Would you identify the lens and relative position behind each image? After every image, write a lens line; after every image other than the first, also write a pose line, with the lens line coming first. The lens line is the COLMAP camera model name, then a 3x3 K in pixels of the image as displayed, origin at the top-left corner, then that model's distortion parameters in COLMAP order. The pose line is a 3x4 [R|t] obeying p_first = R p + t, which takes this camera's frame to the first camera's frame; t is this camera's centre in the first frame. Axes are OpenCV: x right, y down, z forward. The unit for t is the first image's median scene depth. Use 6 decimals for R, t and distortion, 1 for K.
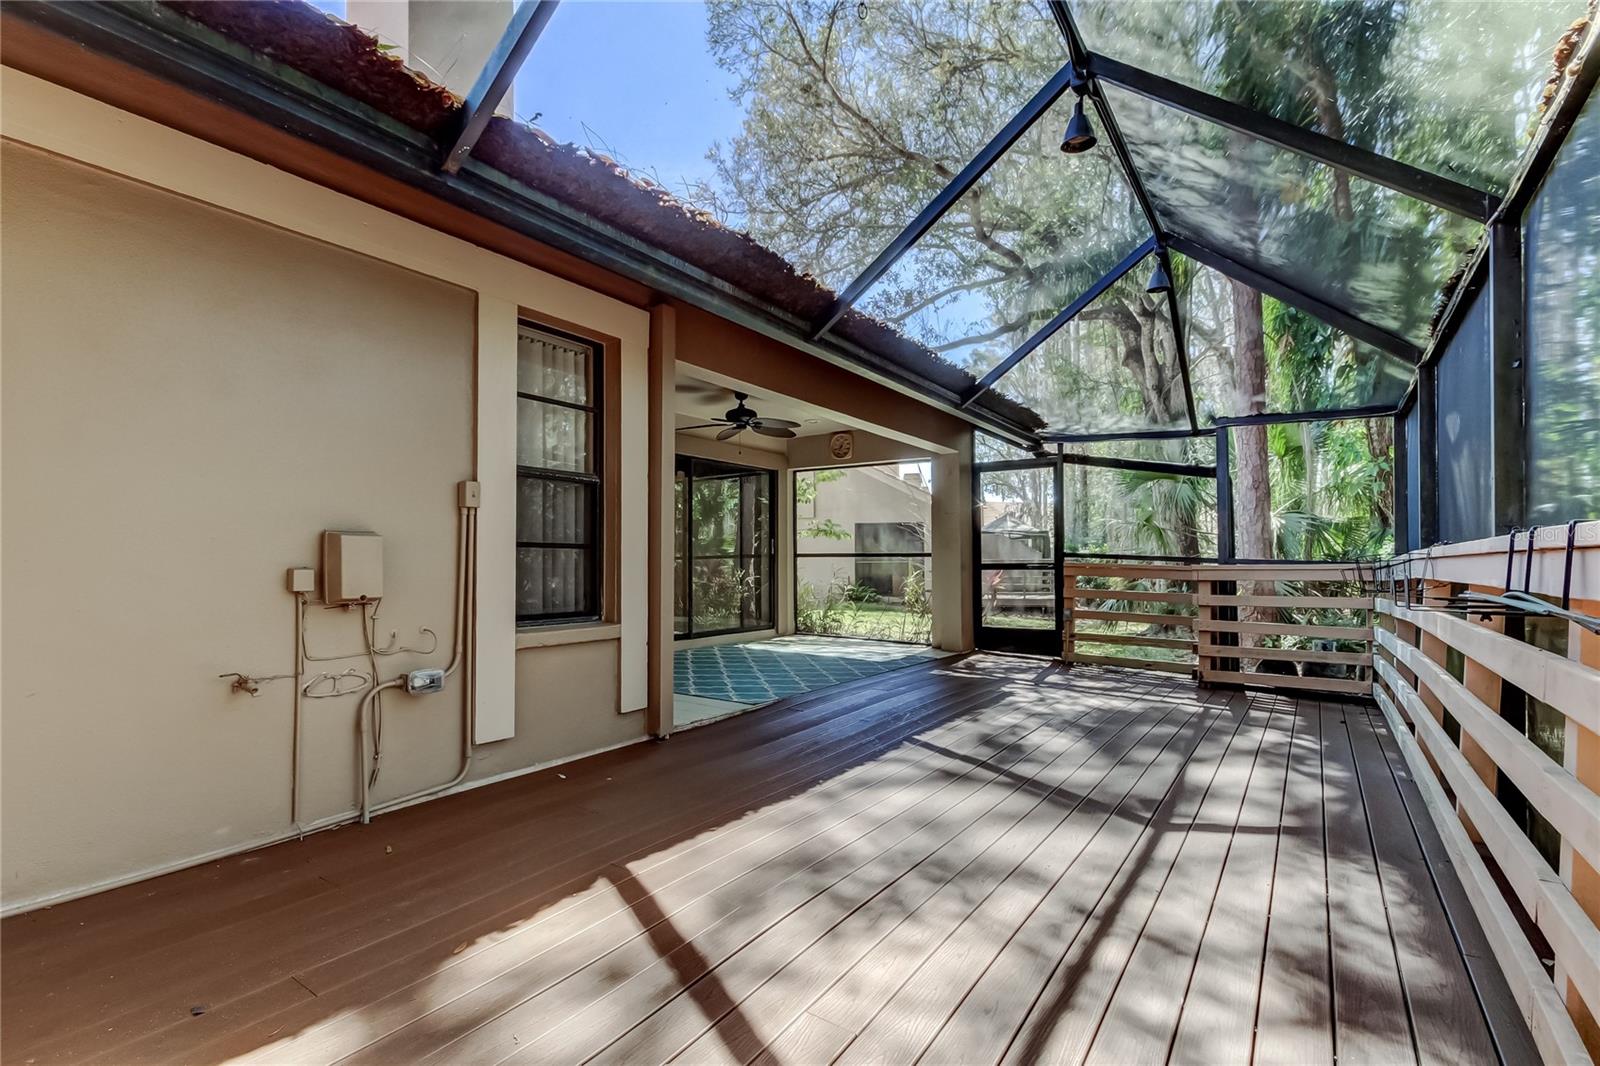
lens RADIAL K [[749.4, 0, 821.1], [0, 749.4, 562.5], [0, 0, 1]] dist [0.026663, -0.002839]
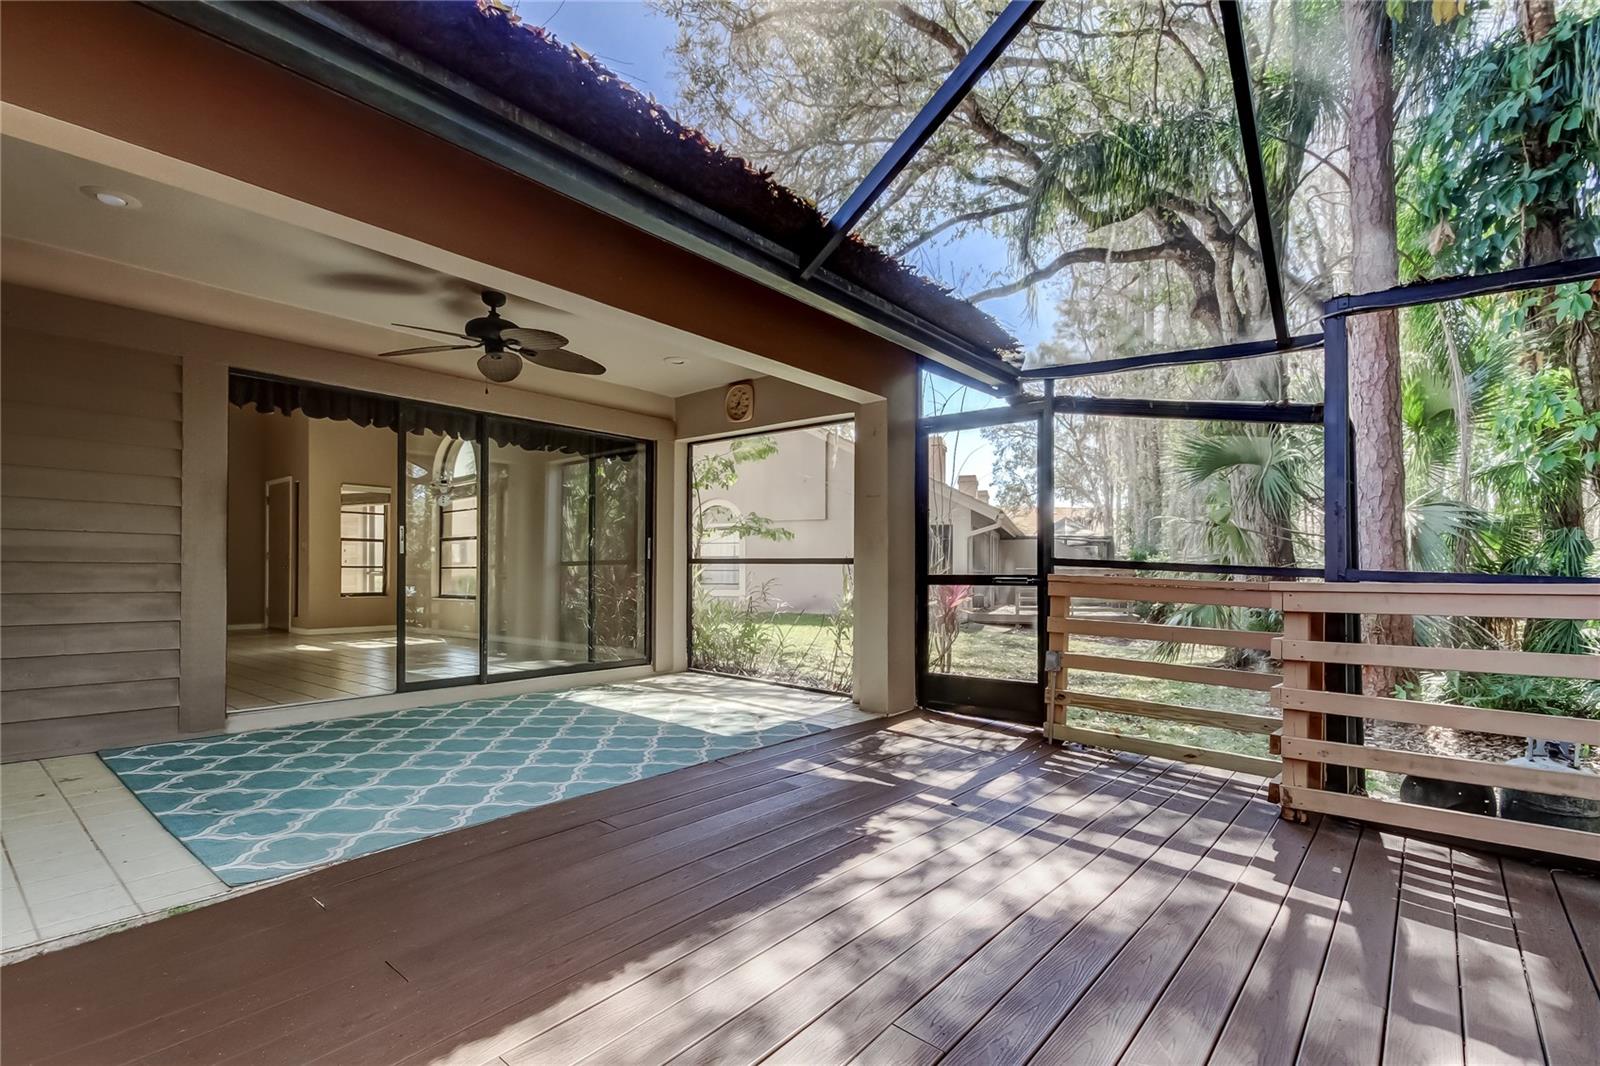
lens RADIAL K [[749.4, 0, 810.1], [0, 749.4, 575.5], [0, 0, 1]] dist [0.026663, -0.002839]
pose [[0.994183, 0.006692, -0.107497, 0.168648], [-0.005975, 0.999958, 0.006986, -0.001849], [0.107539, -0.006303, 0.994181, 0.325027]]
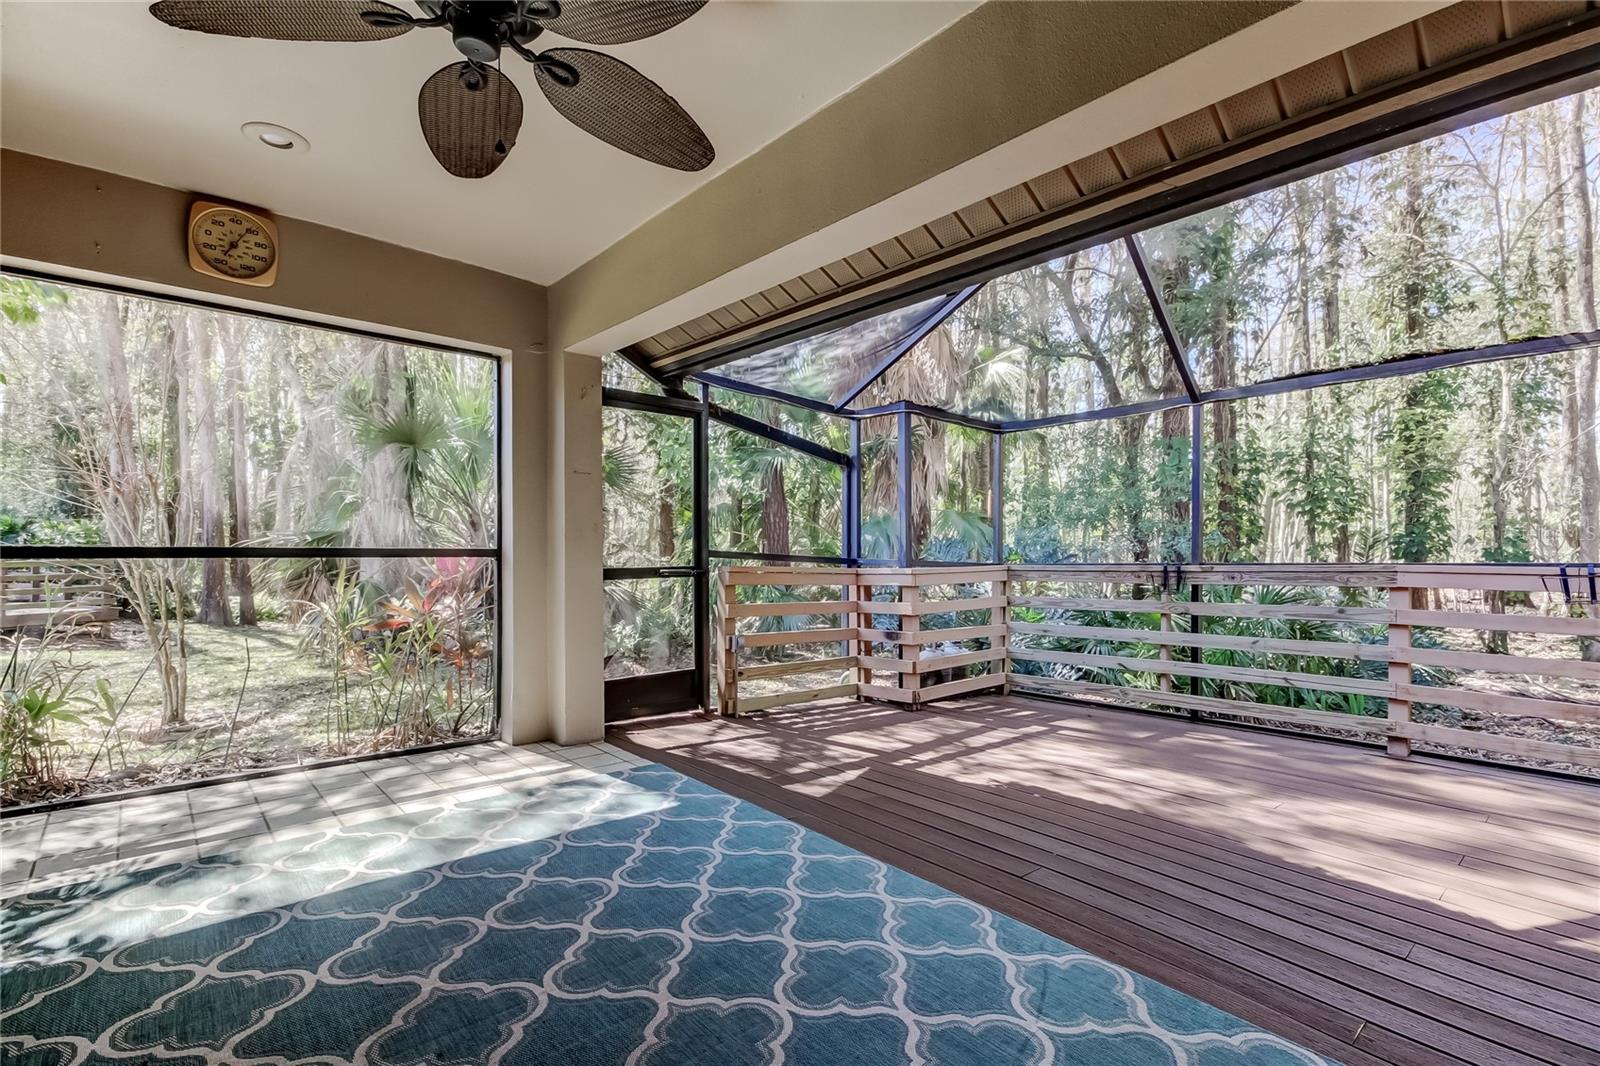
lens RADIAL K [[749.4, 0, 813.4], [0, 749.4, 542.0], [0, 0, 1]] dist [0.026663, -0.002839]
pose [[0.225391, 0.005911, 0.974250, -0.260701], [-0.003014, 0.999981, -0.005370, -0.015100], [-0.974264, -0.001726, 0.225405, 0.662684]]
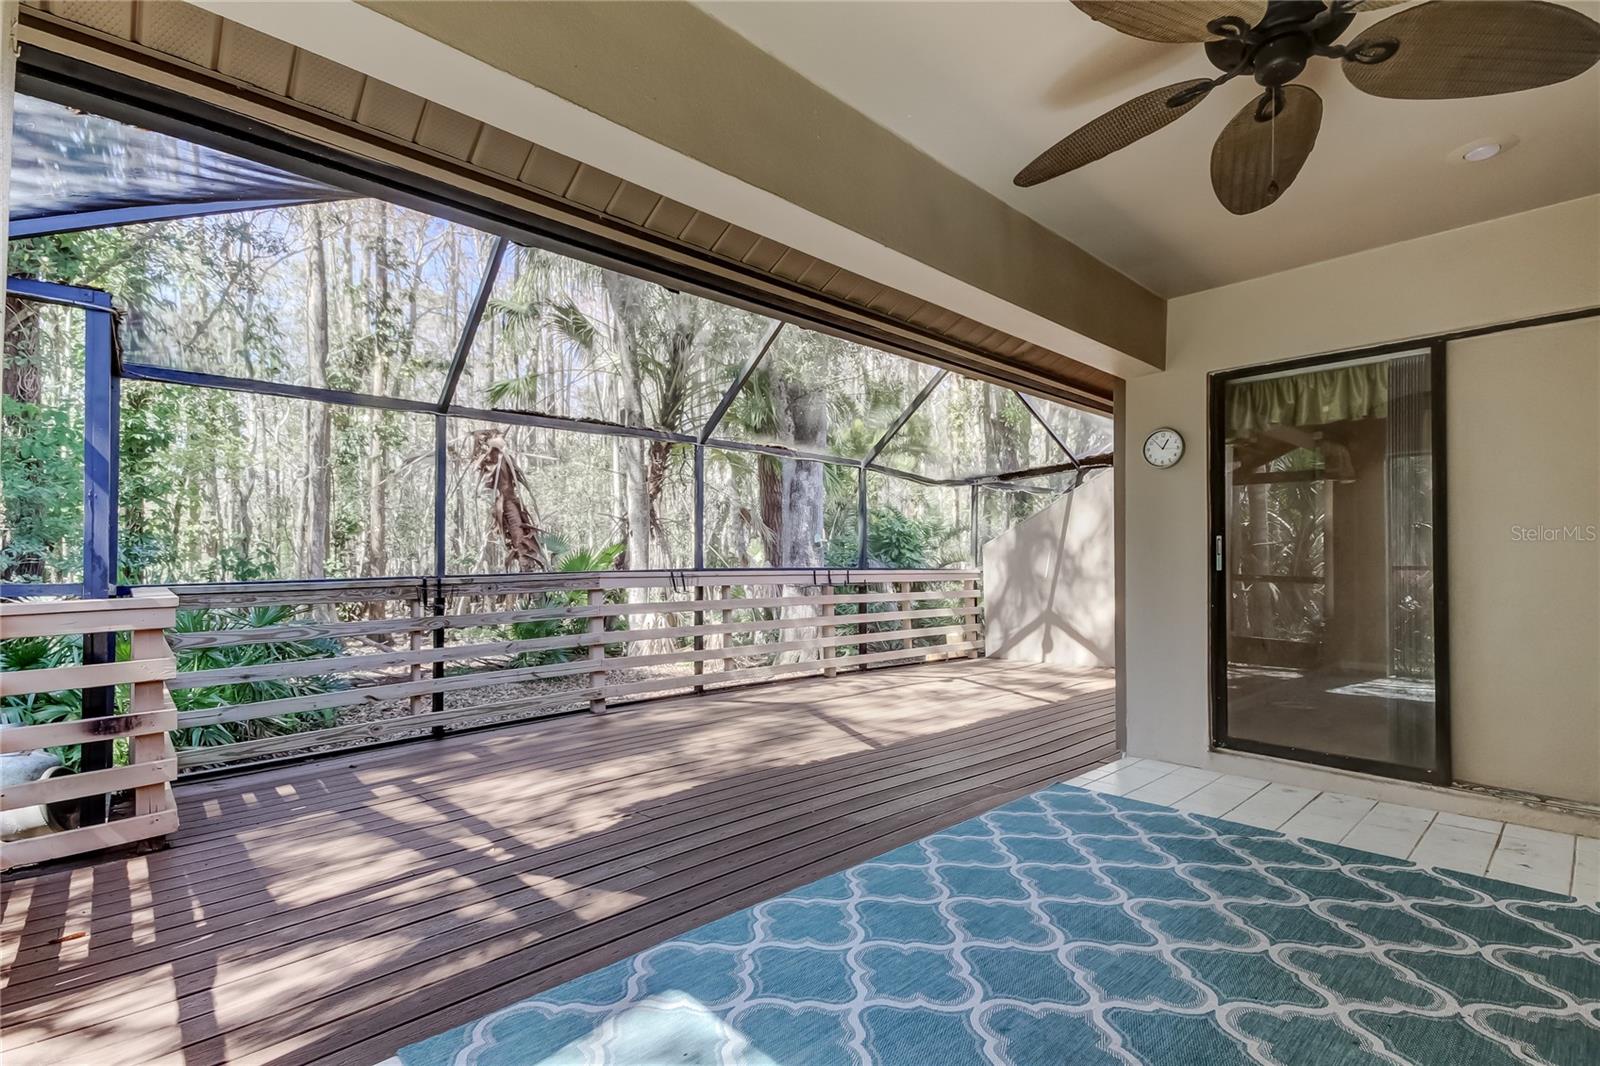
lens RADIAL K [[749.4, 0, 807.9], [0, 749.4, 544.7], [0, 0, 1]] dist [0.026663, -0.002839]
pose [[-0.978680, -0.003551, 0.205359, -0.009302], [-0.007135, 0.999835, -0.016718, -0.015843], [-0.205265, -0.017827, -0.978544, 1.006358]]
